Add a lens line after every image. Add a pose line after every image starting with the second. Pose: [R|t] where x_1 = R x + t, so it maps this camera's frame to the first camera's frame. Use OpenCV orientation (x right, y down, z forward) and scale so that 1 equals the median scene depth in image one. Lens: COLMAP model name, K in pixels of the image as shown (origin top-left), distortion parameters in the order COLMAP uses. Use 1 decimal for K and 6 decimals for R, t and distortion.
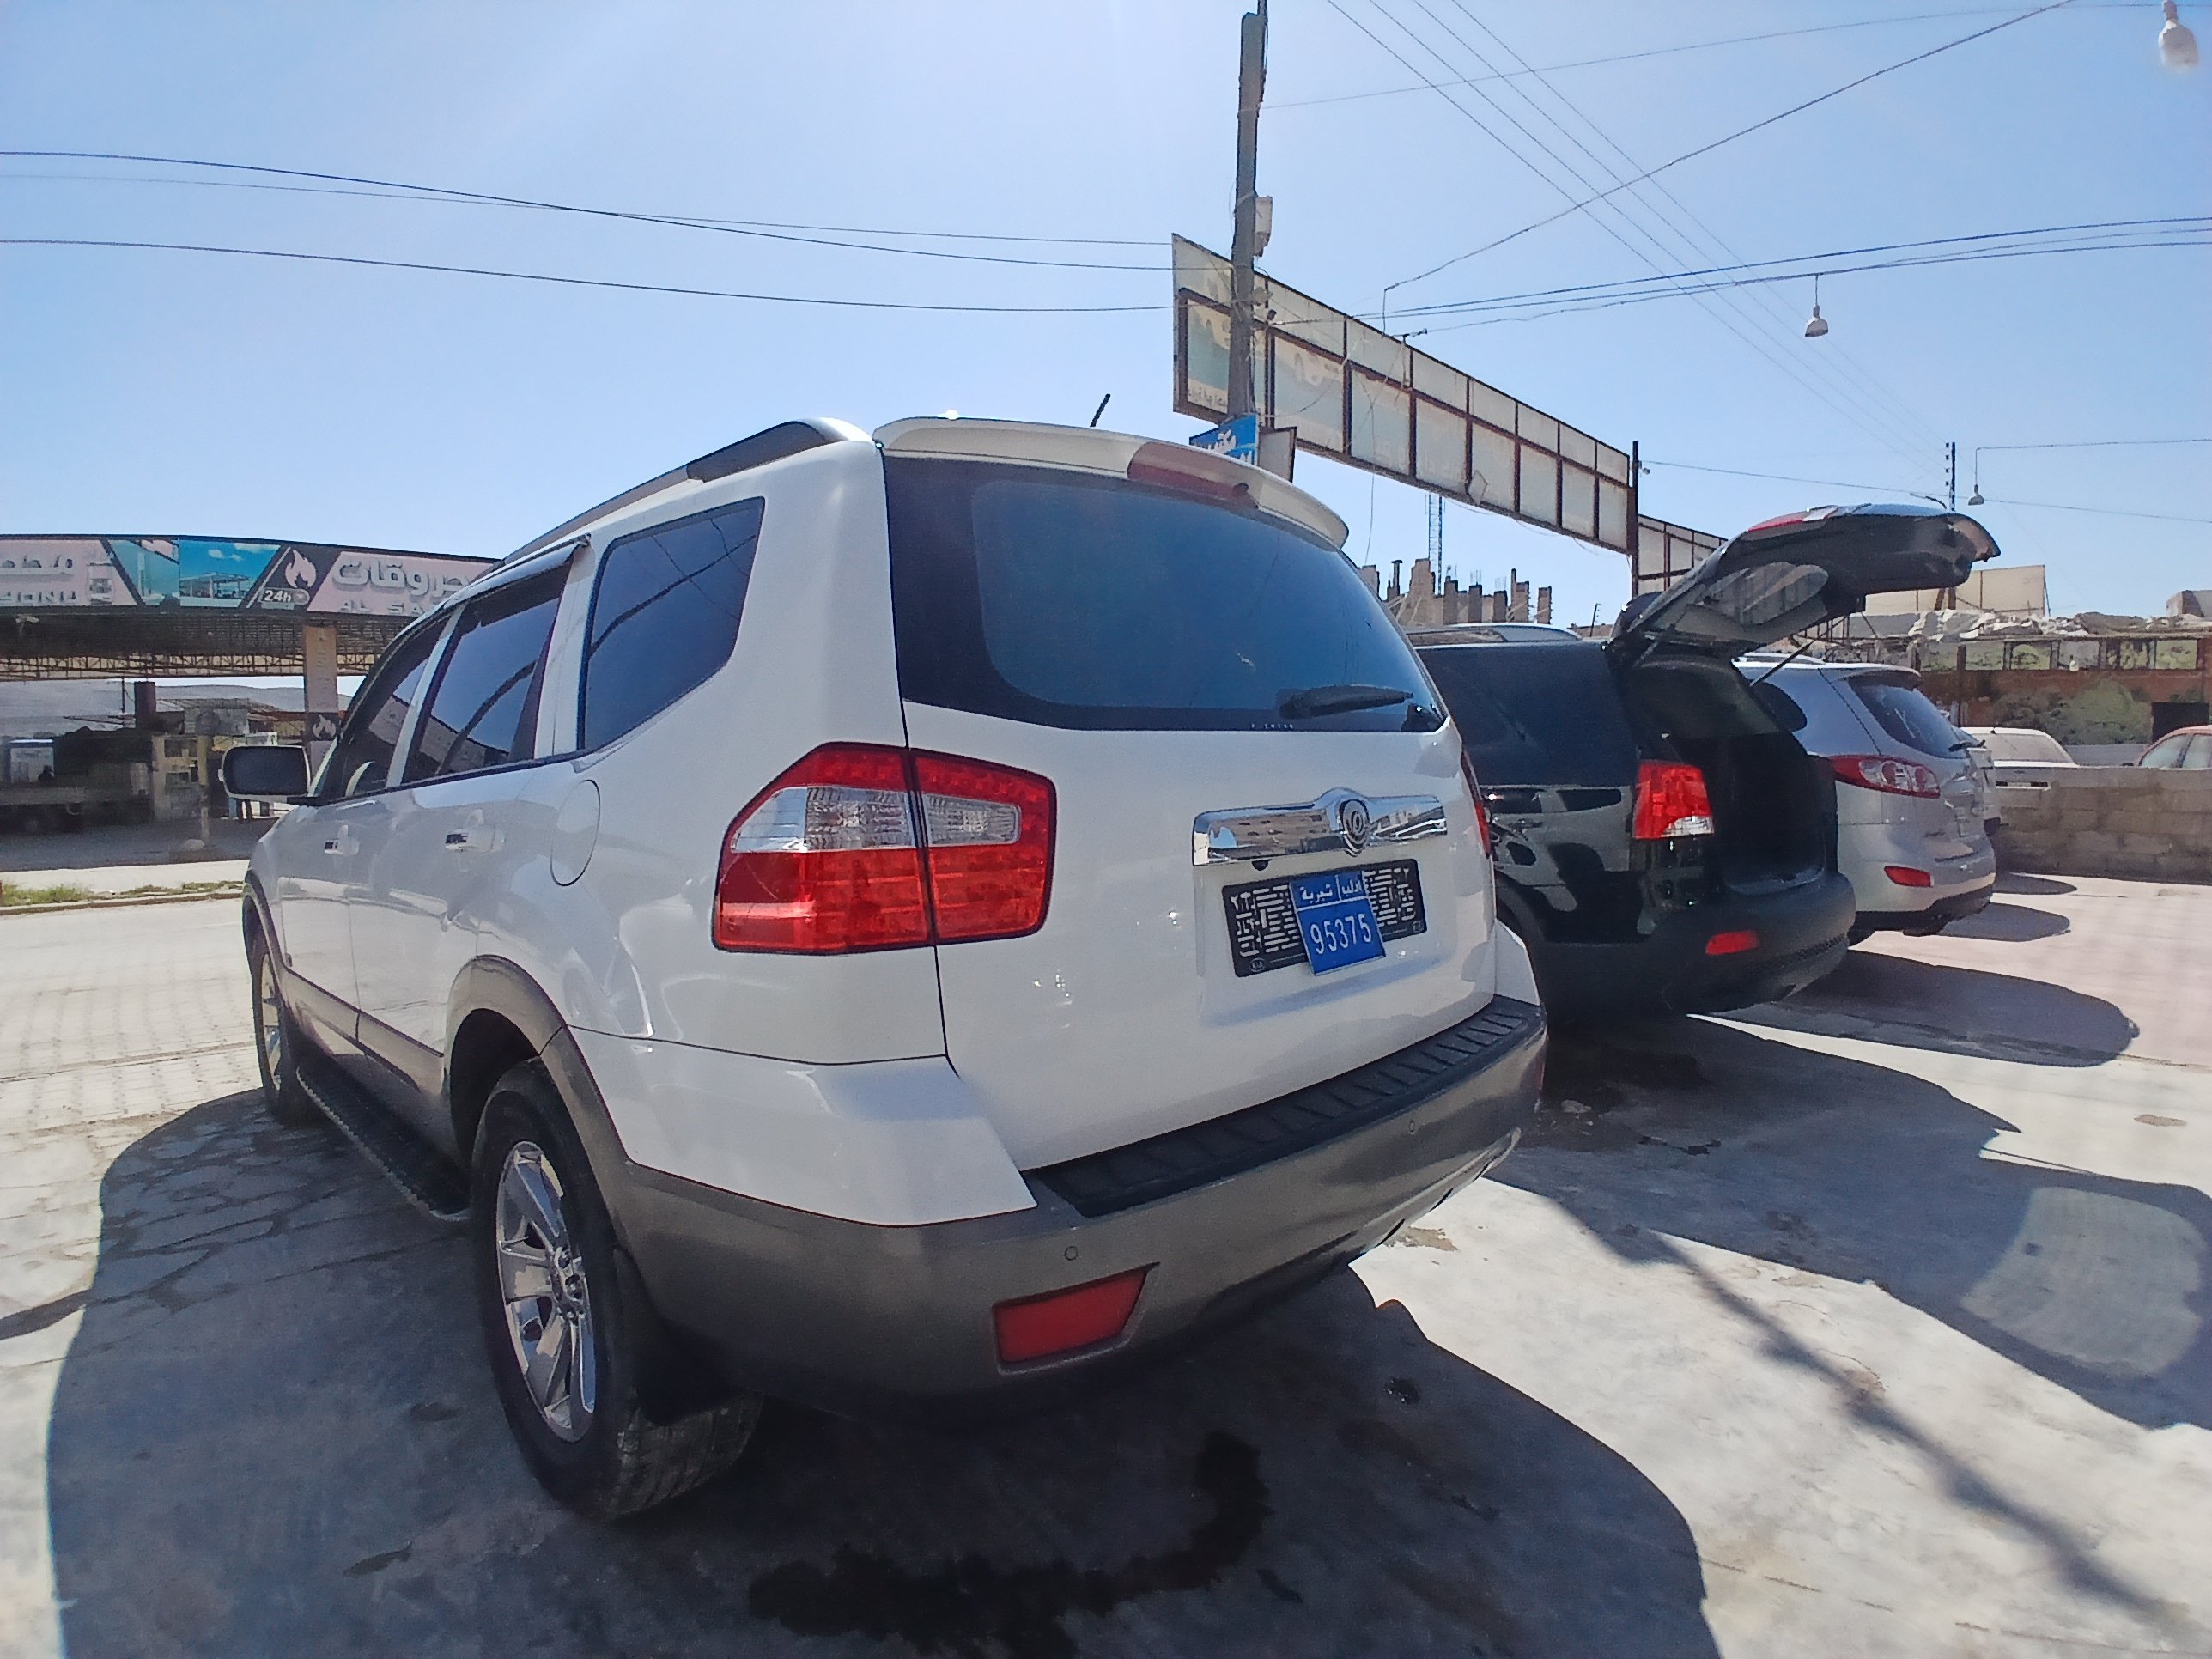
lens RADIAL K [[1118.5, 0, 1113.8], [0, 1118.5, 821.1], [0, 0, 1]] dist [-0.021347, -0.030225]
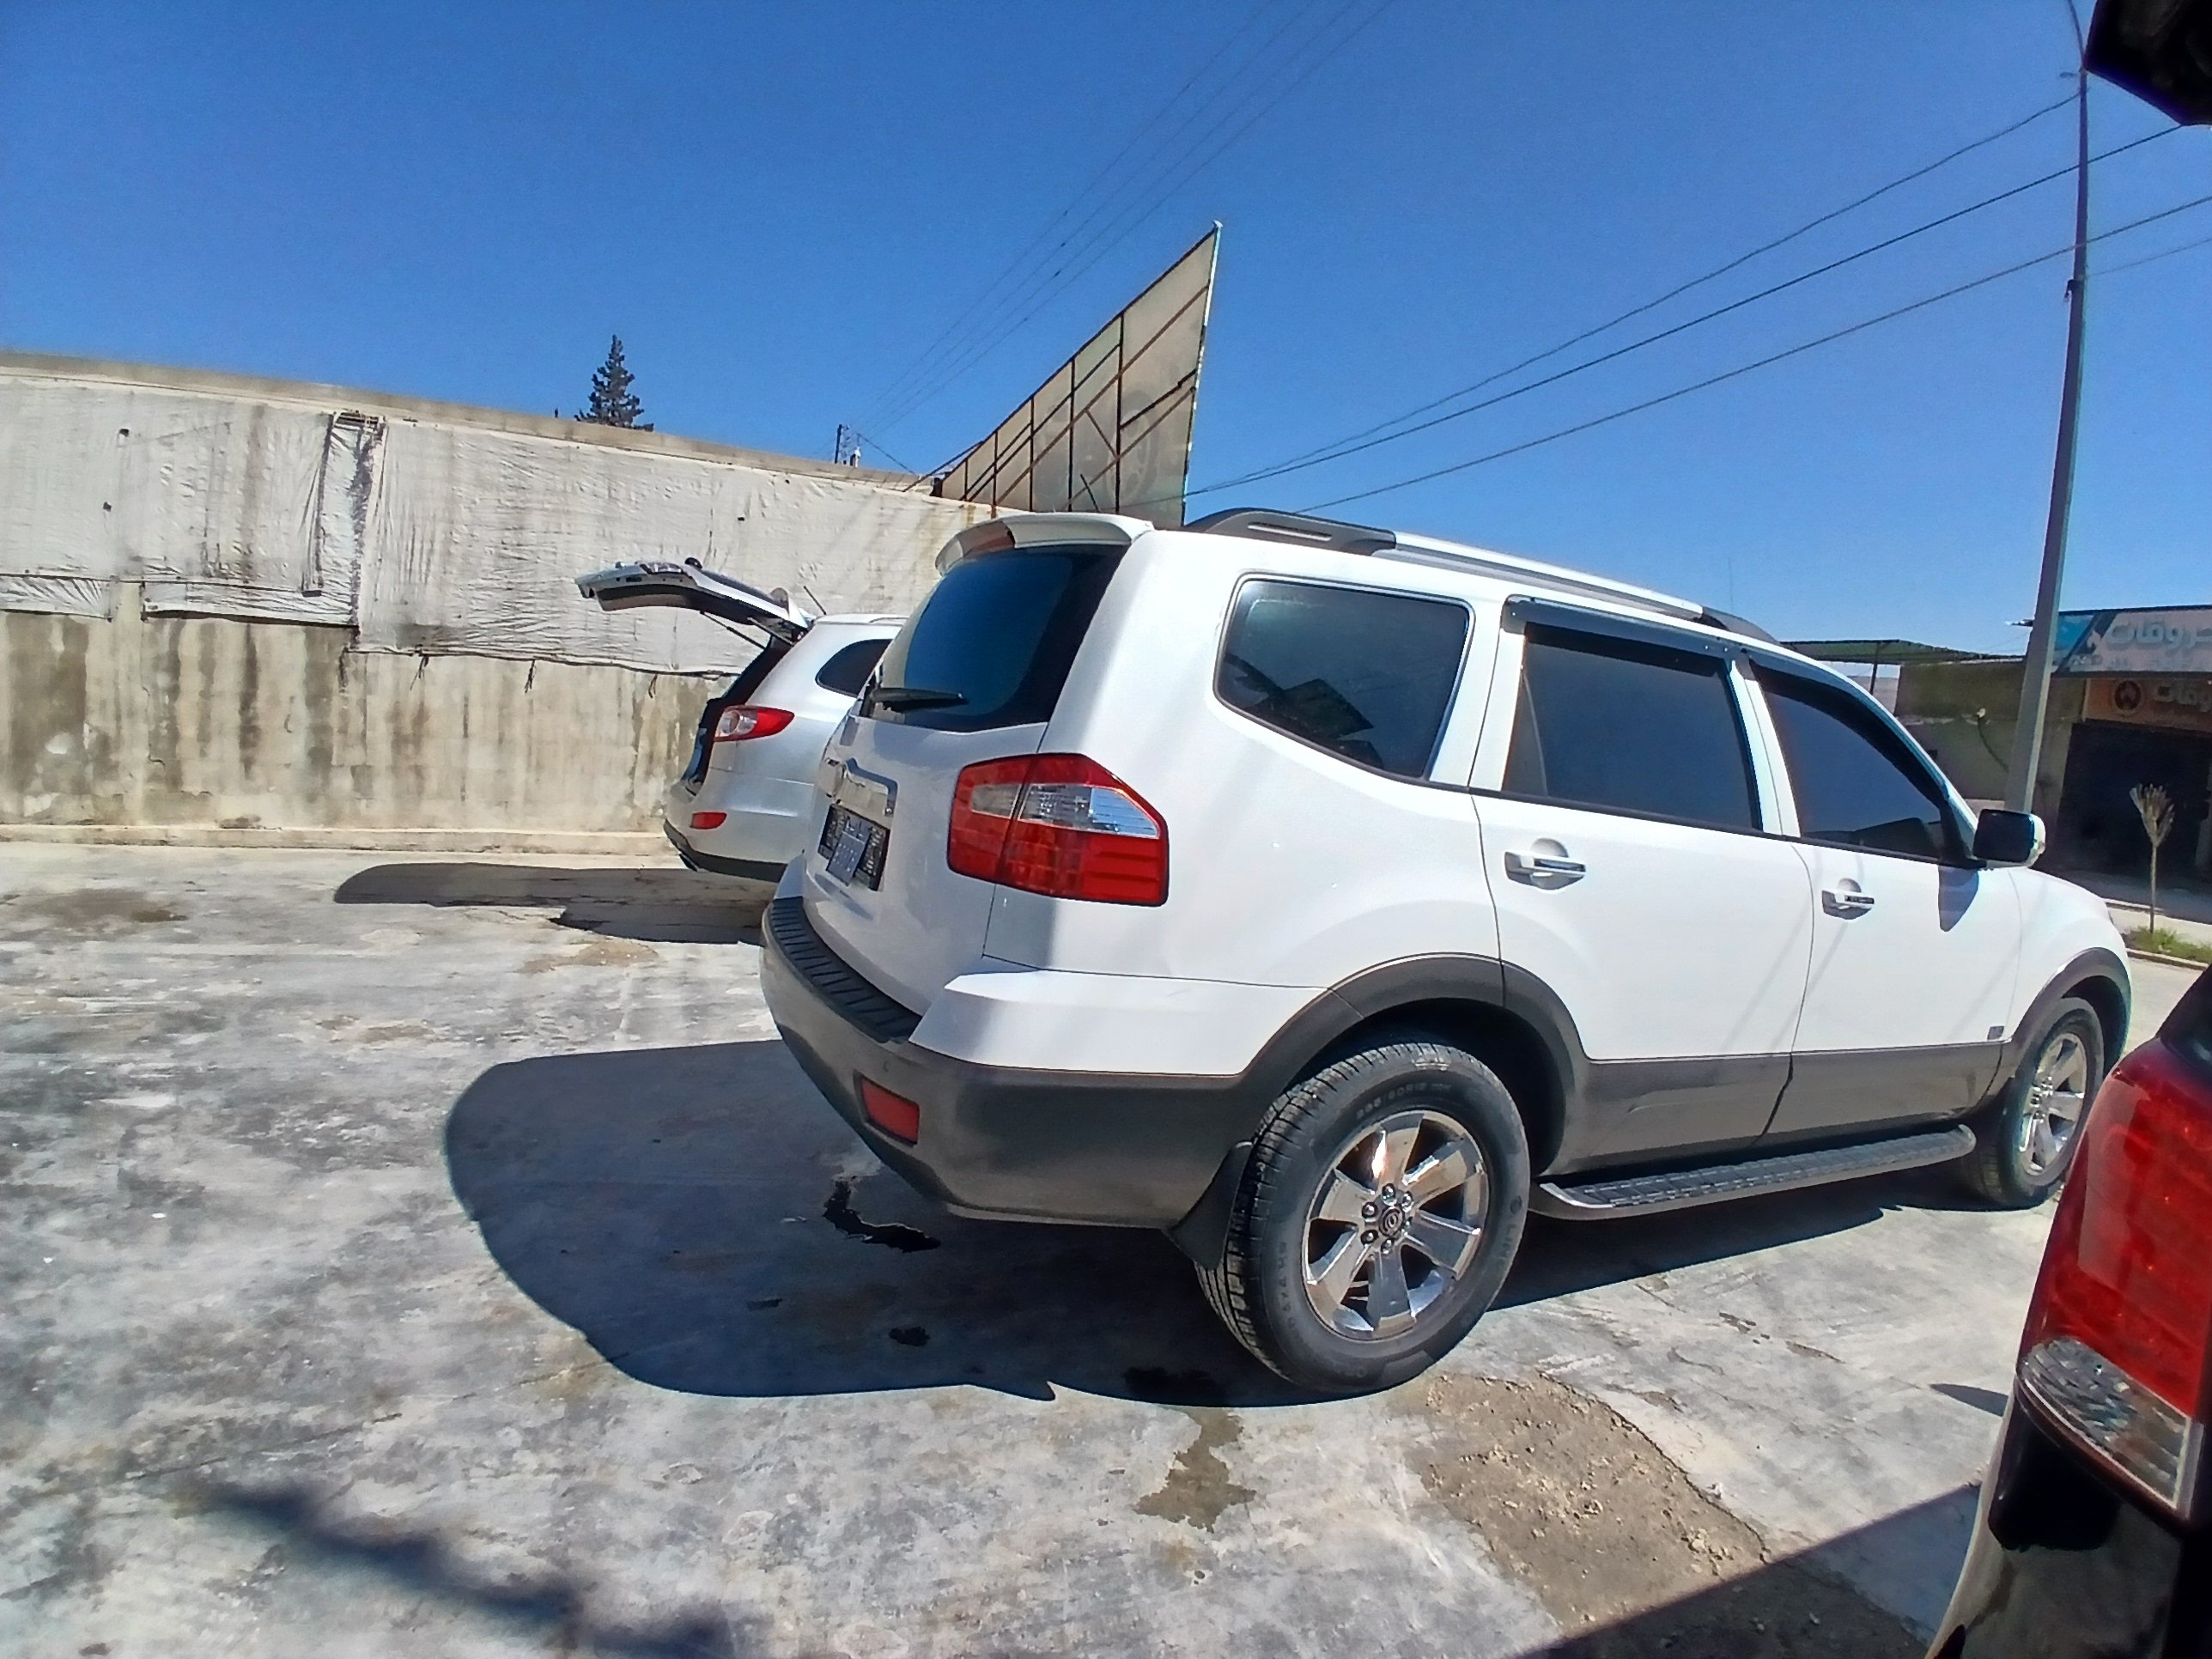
lens RADIAL K [[1110.1, 0, 1112.1], [0, 1110.1, 824.2], [0, 0, 1]] dist [0.006055, -0.050769]
pose [[-0.315661, 0.080579, -0.945445, 1.076950], [-0.143840, 0.980809, 0.131618, -0.135277], [0.937906, 0.177540, -0.298012, 1.290512]]
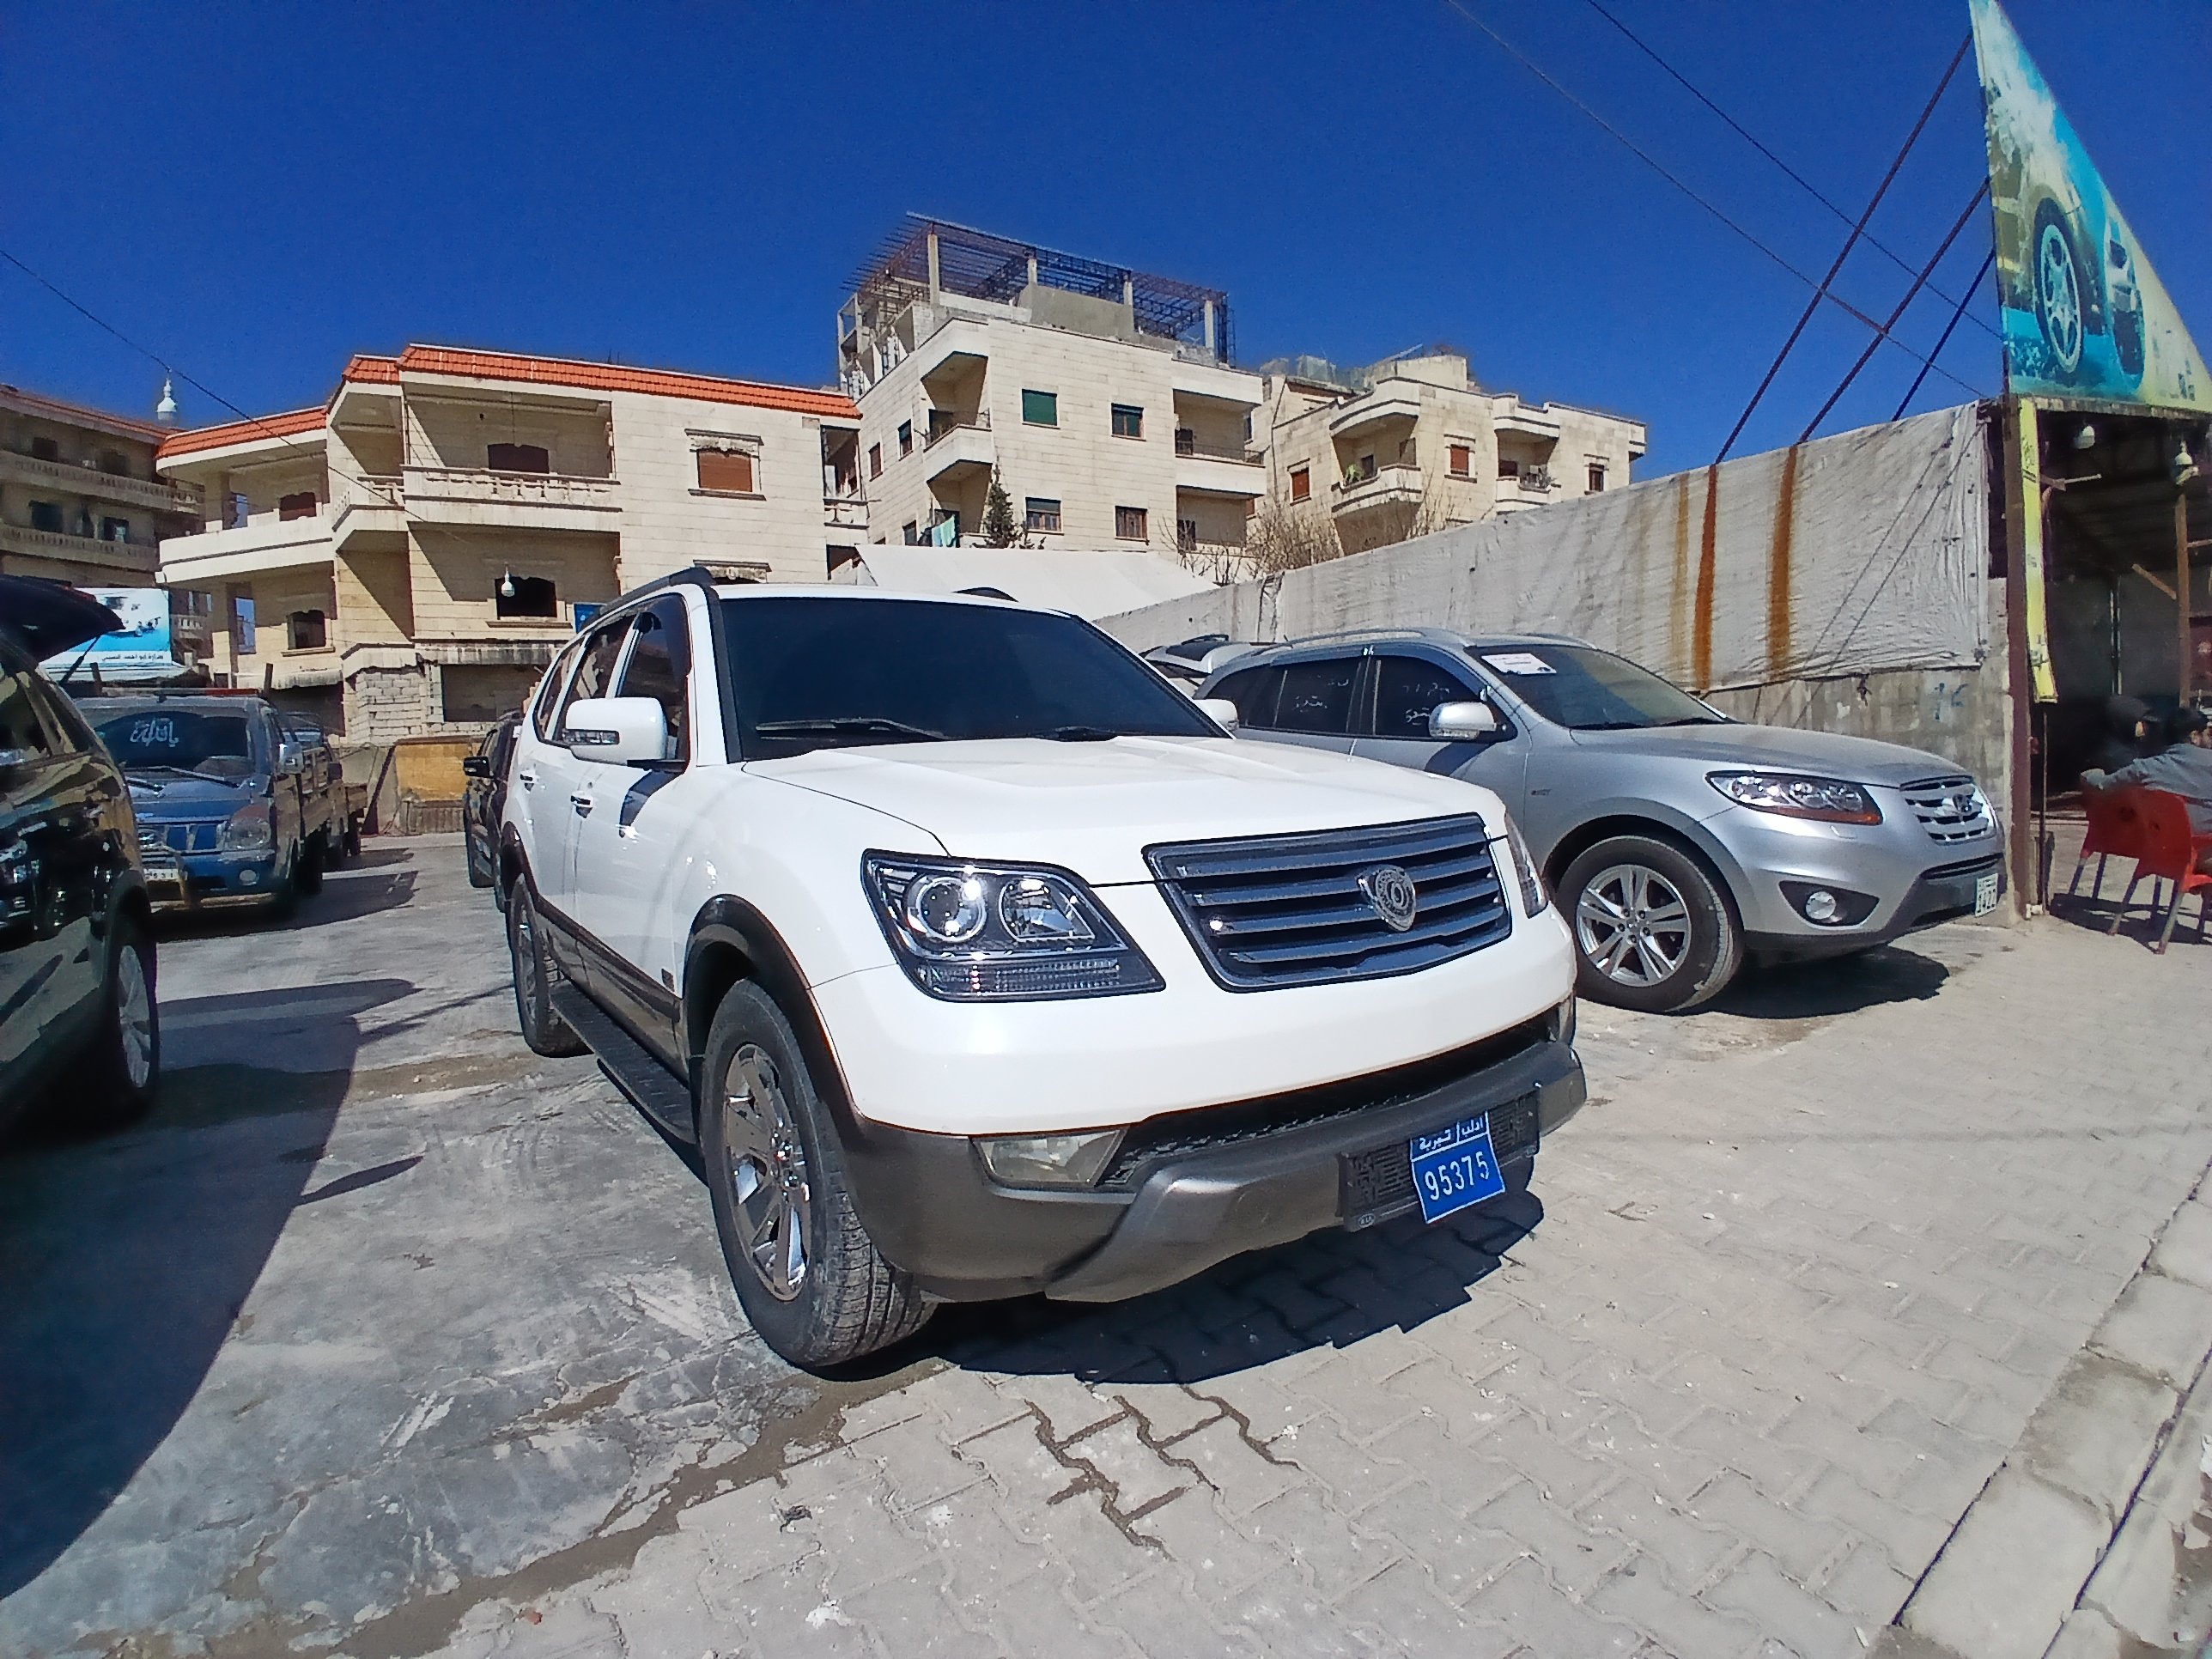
lens RADIAL K [[1110.1, 0, 1112.1], [0, 1110.1, 824.2], [0, 0, 1]] dist [0.006055, -0.050769]
pose [[-0.985761, 0.039457, 0.163459, -1.194481], [0.059784, 0.990806, 0.121368, -0.118713], [-0.157168, 0.129412, -0.979056, 2.982503]]
